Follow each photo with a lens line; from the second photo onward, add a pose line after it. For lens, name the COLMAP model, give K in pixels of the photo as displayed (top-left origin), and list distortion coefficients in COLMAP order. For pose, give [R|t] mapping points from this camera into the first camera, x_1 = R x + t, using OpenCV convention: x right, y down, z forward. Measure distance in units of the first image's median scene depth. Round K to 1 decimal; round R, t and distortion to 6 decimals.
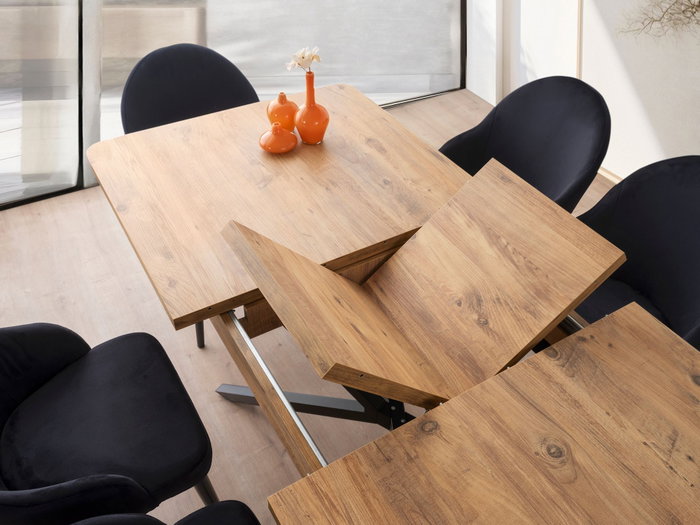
lens RADIAL K [[640.6, 0, 350.0], [0, 640.6, 262.5], [0, 0, 1]] dist [0.012782, 0.012048]
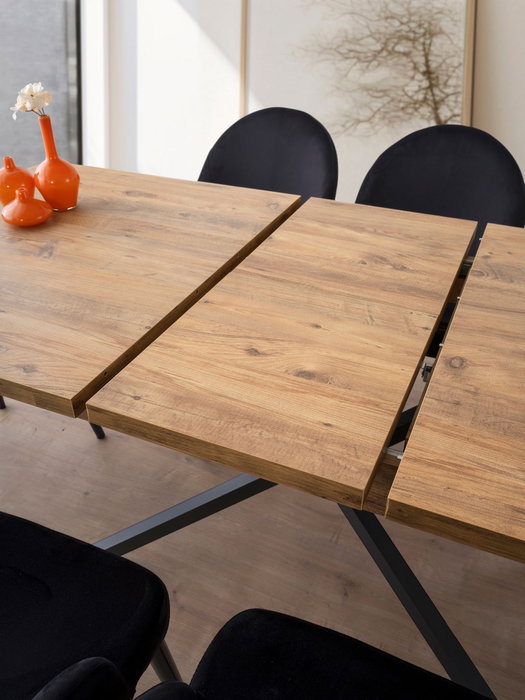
lens RADIAL K [[640.6, 0, 262.5], [0, 640.6, 350.0], [0, 0, 1]] dist [0.012782, 0.012048]
pose [[0.815242, -0.335274, 0.472198, -0.354856], [0.402787, 0.914119, -0.046354, 0.132846], [-0.416104, 0.227985, 0.880273, 0.271661]]
